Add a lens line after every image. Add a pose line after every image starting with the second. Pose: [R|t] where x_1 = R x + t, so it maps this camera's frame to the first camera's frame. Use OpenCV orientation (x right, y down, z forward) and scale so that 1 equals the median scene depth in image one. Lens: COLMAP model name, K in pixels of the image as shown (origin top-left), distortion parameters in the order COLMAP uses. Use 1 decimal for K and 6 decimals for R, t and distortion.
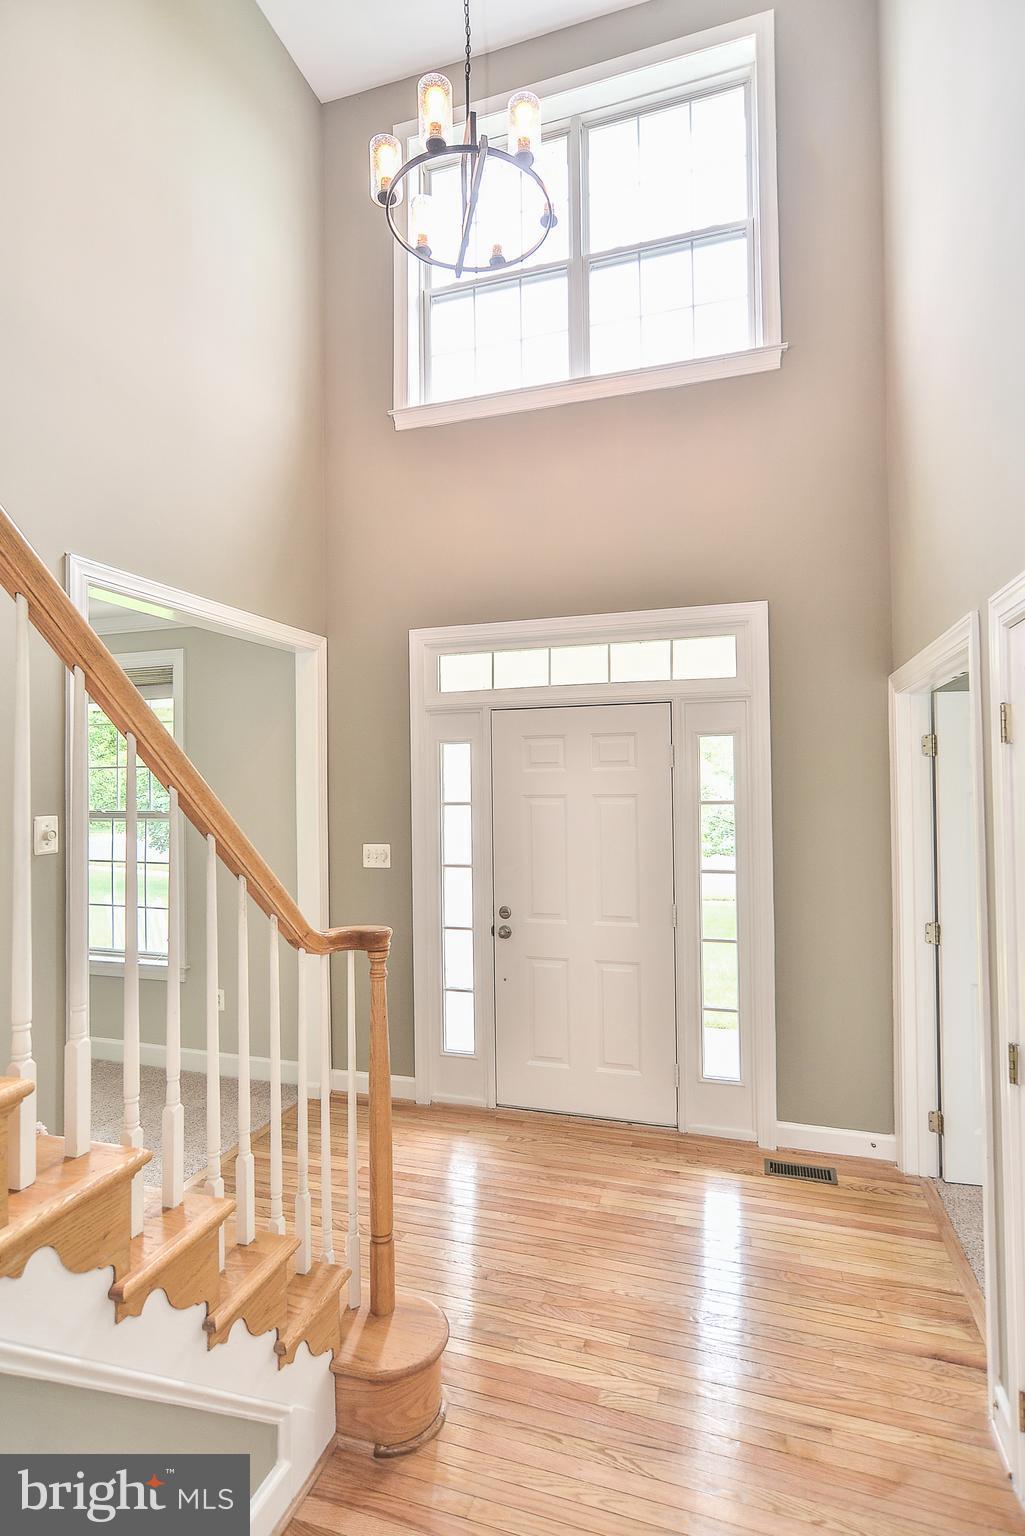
lens RADIAL K [[761.5, 0, 512.5], [0, 761.5, 768.0], [0, 0, 1]] dist [-0.010018, -0.000033]
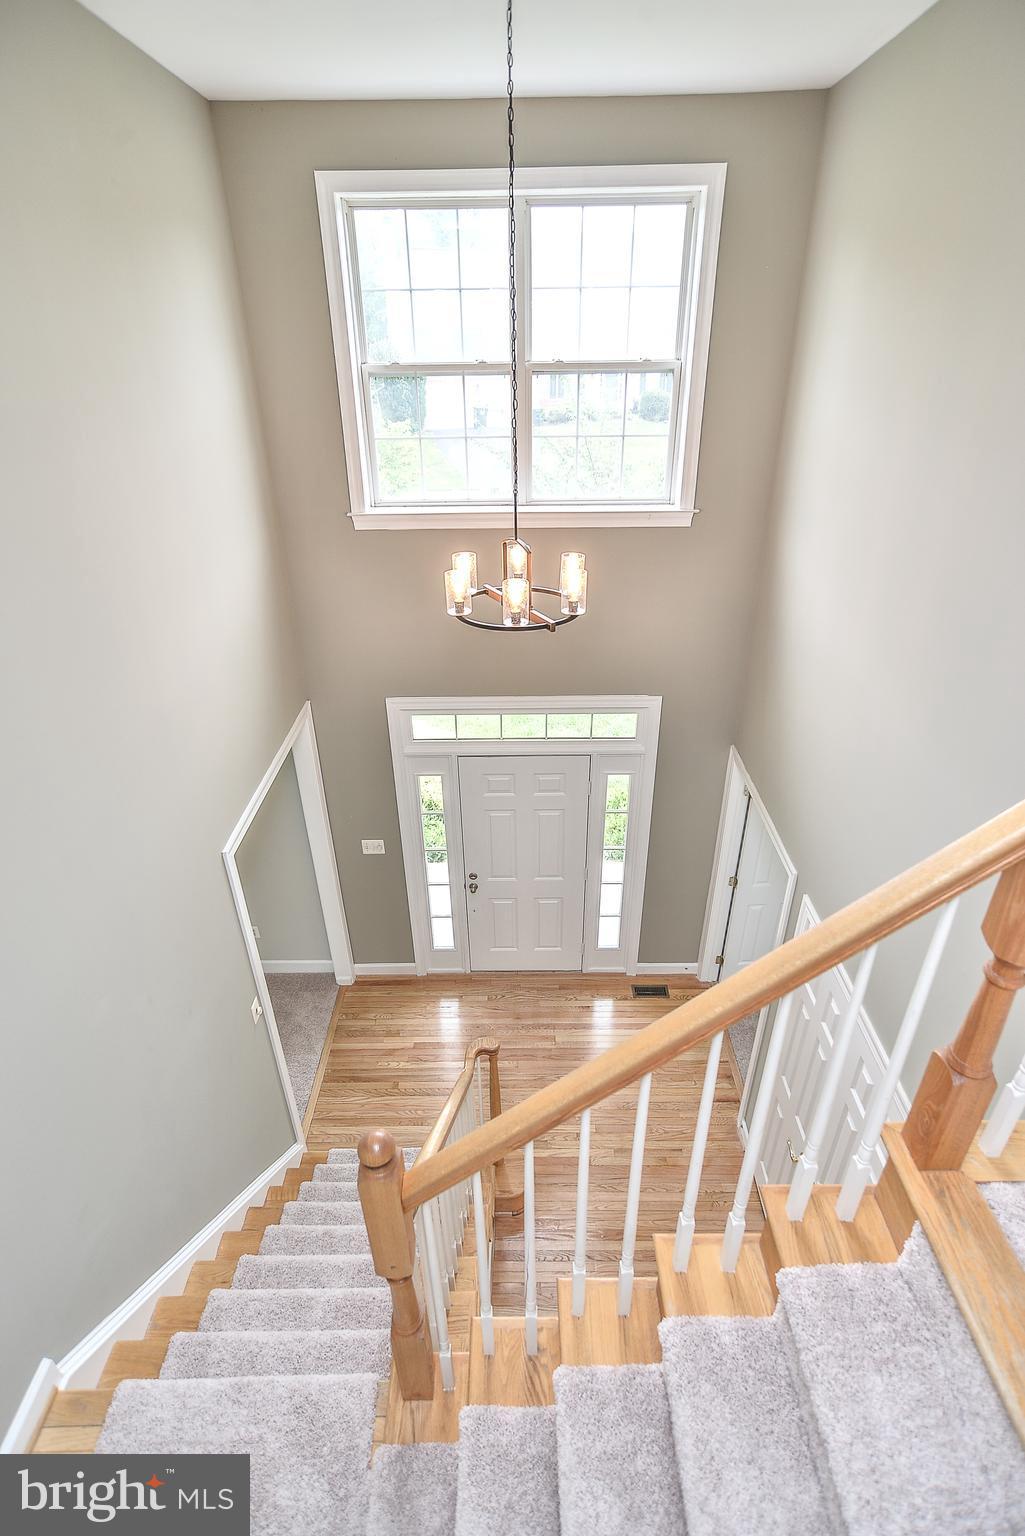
lens RADIAL K [[761.5, 0, 512.5], [0, 761.5, 768.0], [0, 0, 1]] dist [-0.010018, -0.000033]
pose [[0.955258, -0.150936, 0.254364, -0.286214], [-0.001883, 0.856871, 0.515527, -0.766453], [-0.295768, -0.492940, 0.818249, -0.133319]]
